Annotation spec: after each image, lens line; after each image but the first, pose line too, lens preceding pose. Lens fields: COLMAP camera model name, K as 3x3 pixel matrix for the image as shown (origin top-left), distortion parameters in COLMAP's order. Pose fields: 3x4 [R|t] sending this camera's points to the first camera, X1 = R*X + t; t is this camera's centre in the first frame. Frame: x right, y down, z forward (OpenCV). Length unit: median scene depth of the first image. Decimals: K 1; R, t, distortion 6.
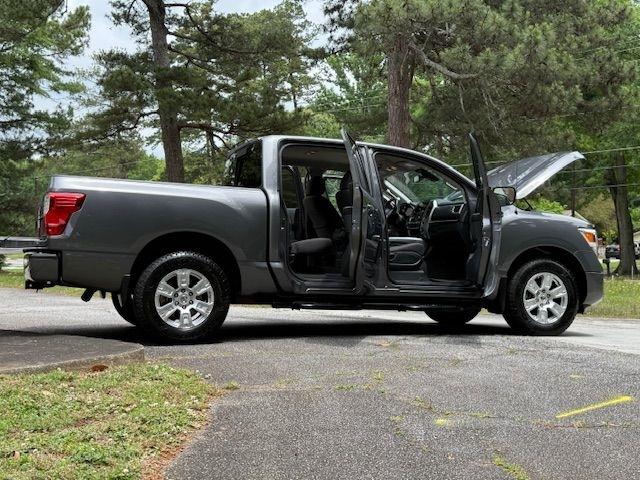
lens RADIAL K [[798.3, 0, 319.0], [0, 798.3, 233.6], [0, 0, 1]] dist [0.119706, -0.060130]
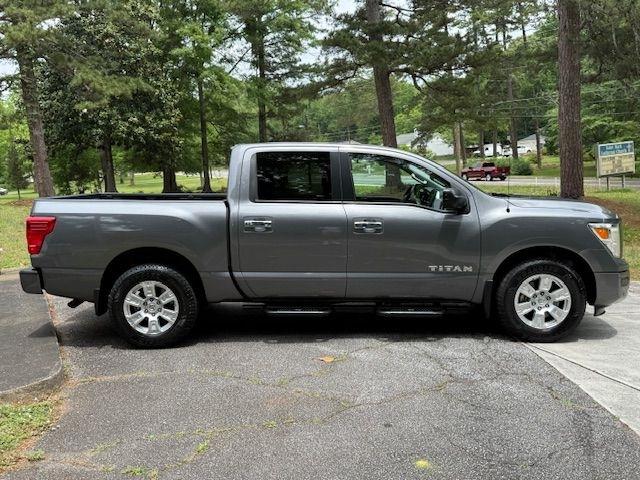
lens RADIAL K [[626.6, 0, 320.0], [0, 626.6, 240.0], [0, 0, 1]] dist [0.152810, -0.283835]
pose [[0.938126, 0.009153, -0.346172, 0.291955], [0.041604, 0.989431, 0.138908, -0.101662], [0.343785, -0.144715, 0.927831, 0.243558]]
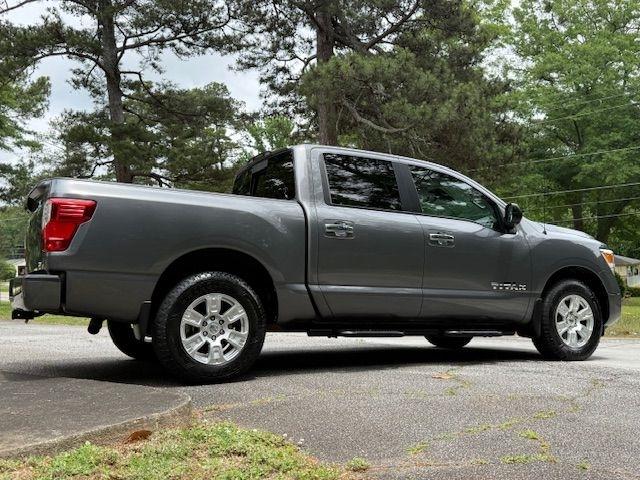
lens RADIAL K [[626.6, 0, 320.0], [0, 626.6, 240.0], [0, 0, 1]] dist [0.152810, -0.283835]
pose [[0.991231, 0.001808, 0.132125, -0.122991], [0.004134, 0.998993, -0.044684, 0.016023], [-0.132073, 0.044839, 0.990225, 0.275838]]
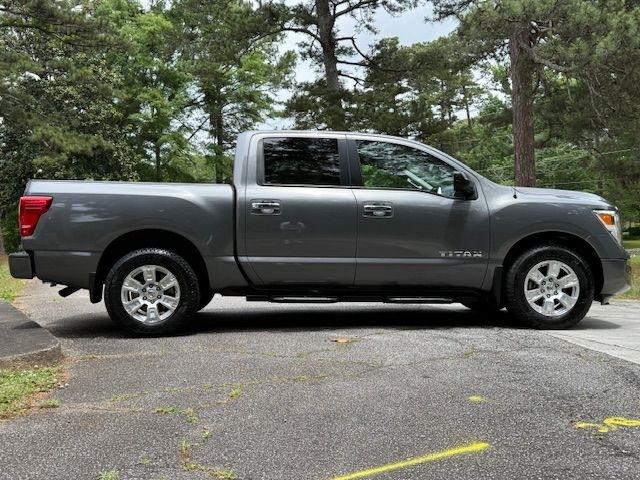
lens RADIAL K [[626.6, 0, 320.0], [0, 626.6, 240.0], [0, 0, 1]] dist [0.152810, -0.283835]
pose [[0.961766, -0.023682, -0.272845, 0.225032], [0.031826, 0.999169, 0.025462, -0.001761], [0.272015, -0.033172, 0.961721, 0.230871]]
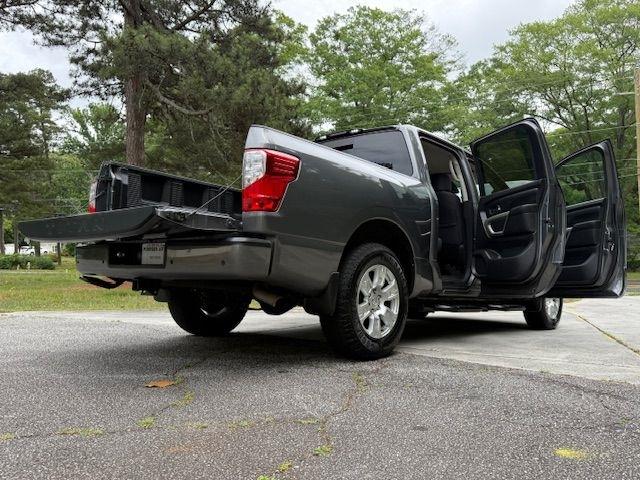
lens RADIAL K [[526.1, 0, 320.0], [0, 526.1, 240.0], [0, 0, 1]] dist [0.005604, 0.000315]
pose [[0.900053, 0.012747, 0.435594, 0.013110], [-0.006881, 0.999863, -0.015040, 0.029756], [-0.435726, 0.010540, 0.900017, 0.494970]]
